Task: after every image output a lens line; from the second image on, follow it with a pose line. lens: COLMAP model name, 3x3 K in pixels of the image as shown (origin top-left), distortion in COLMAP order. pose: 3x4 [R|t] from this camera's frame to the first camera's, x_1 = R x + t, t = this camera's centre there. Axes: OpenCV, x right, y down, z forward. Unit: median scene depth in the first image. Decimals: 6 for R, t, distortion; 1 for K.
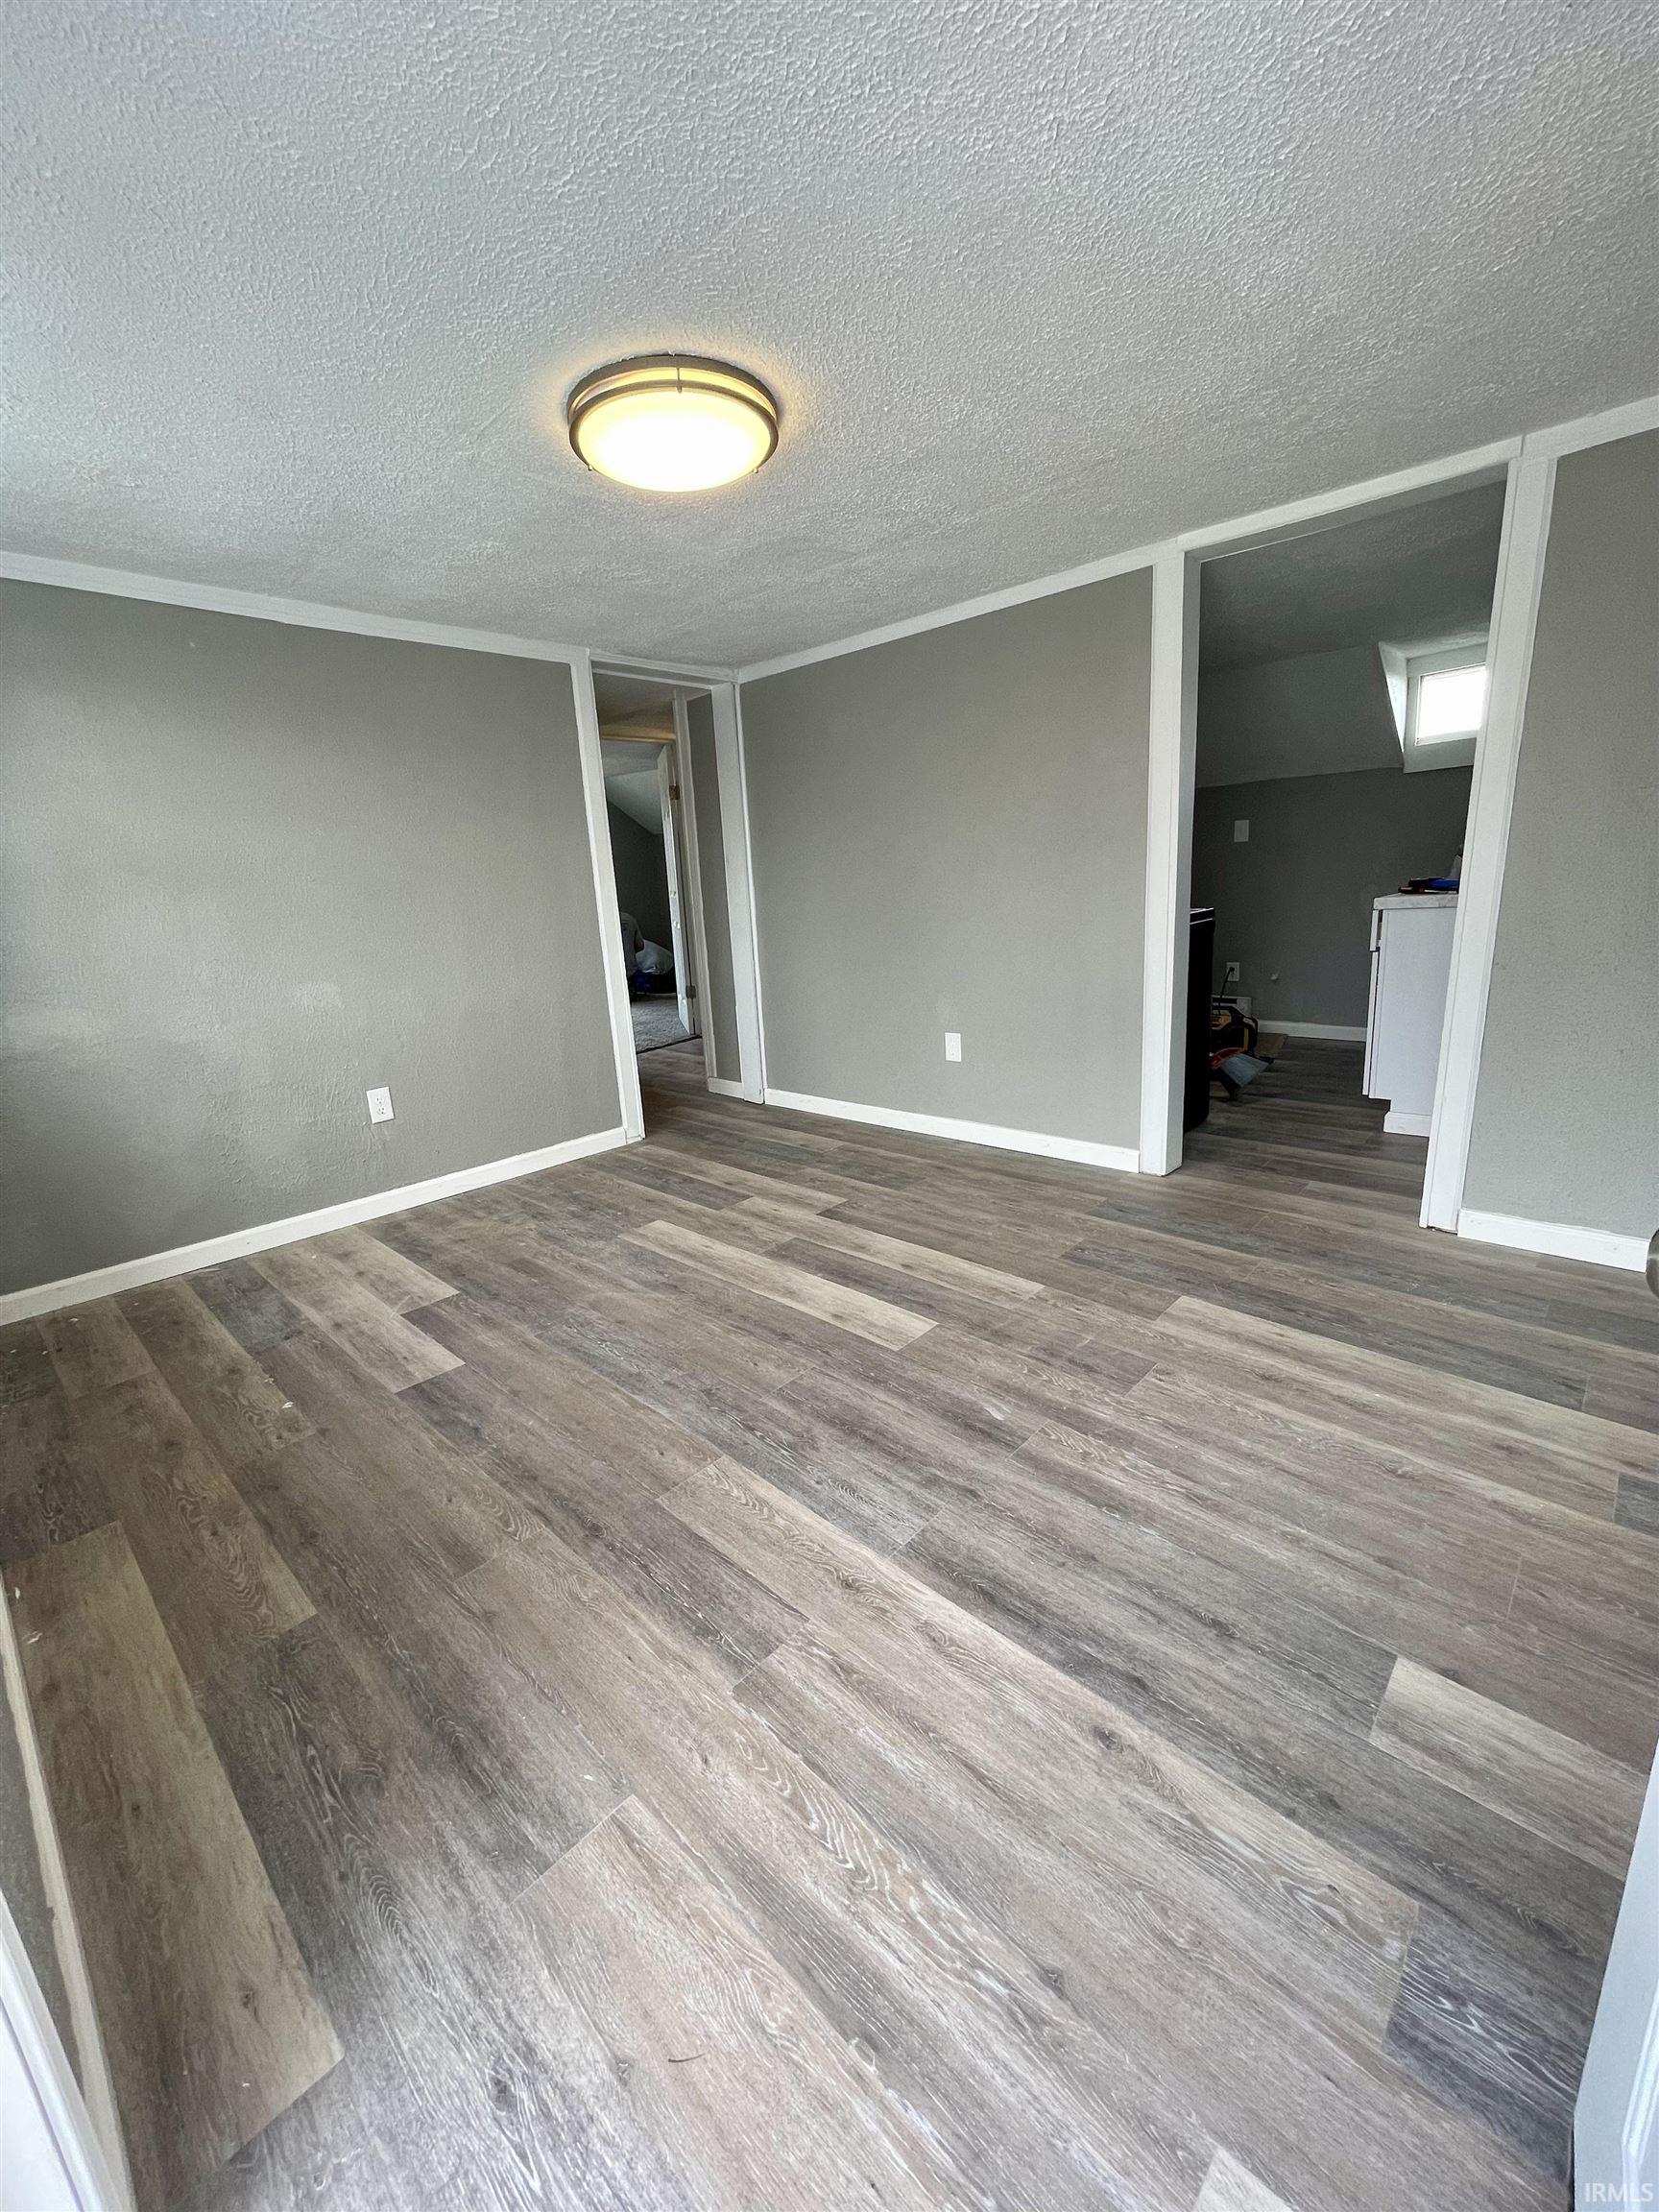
lens RADIAL K [[888.3, 0, 838.1], [0, 888.3, 1096.3], [0, 0, 1]] dist [-0.001577, 0.002346]
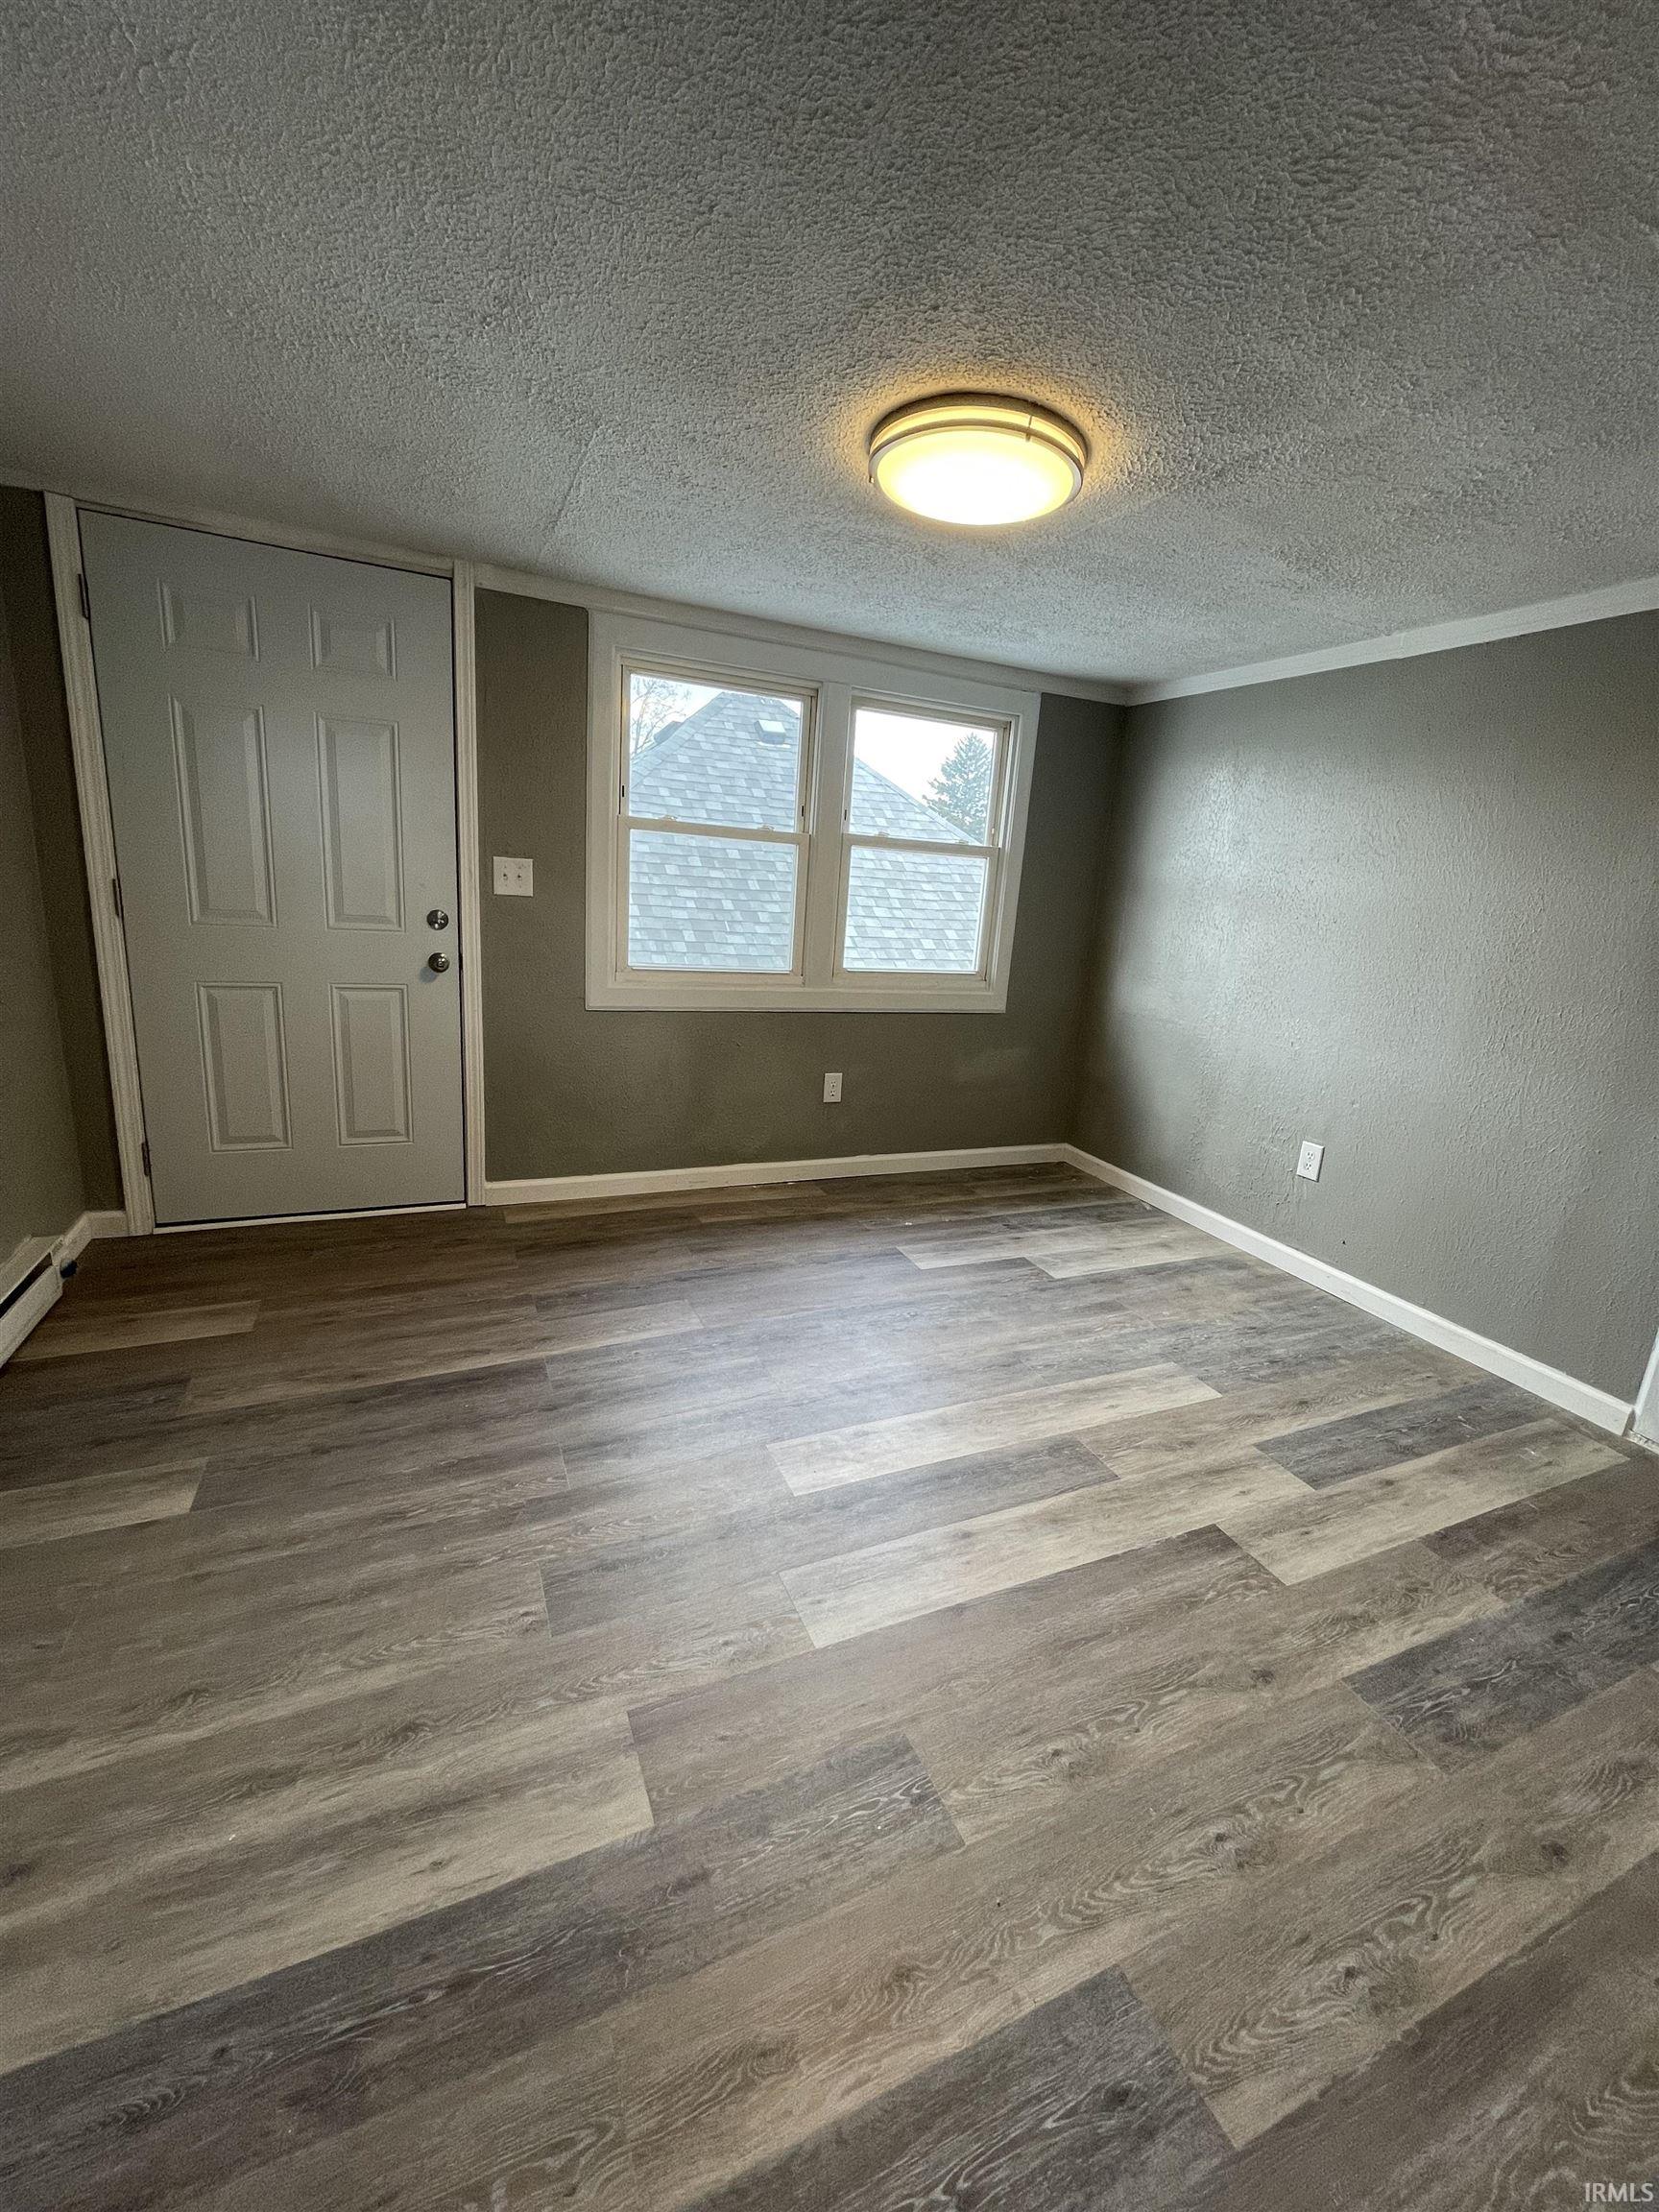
lens RADIAL K [[888.3, 0, 832.8], [0, 888.3, 1113.2], [0, 0, 1]] dist [-0.001577, 0.002346]
pose [[-0.395462, 0.257112, -0.881762, 0.573240], [-0.274778, 0.882934, 0.380689, -0.288907], [0.876417, 0.392836, -0.278518, 0.896047]]
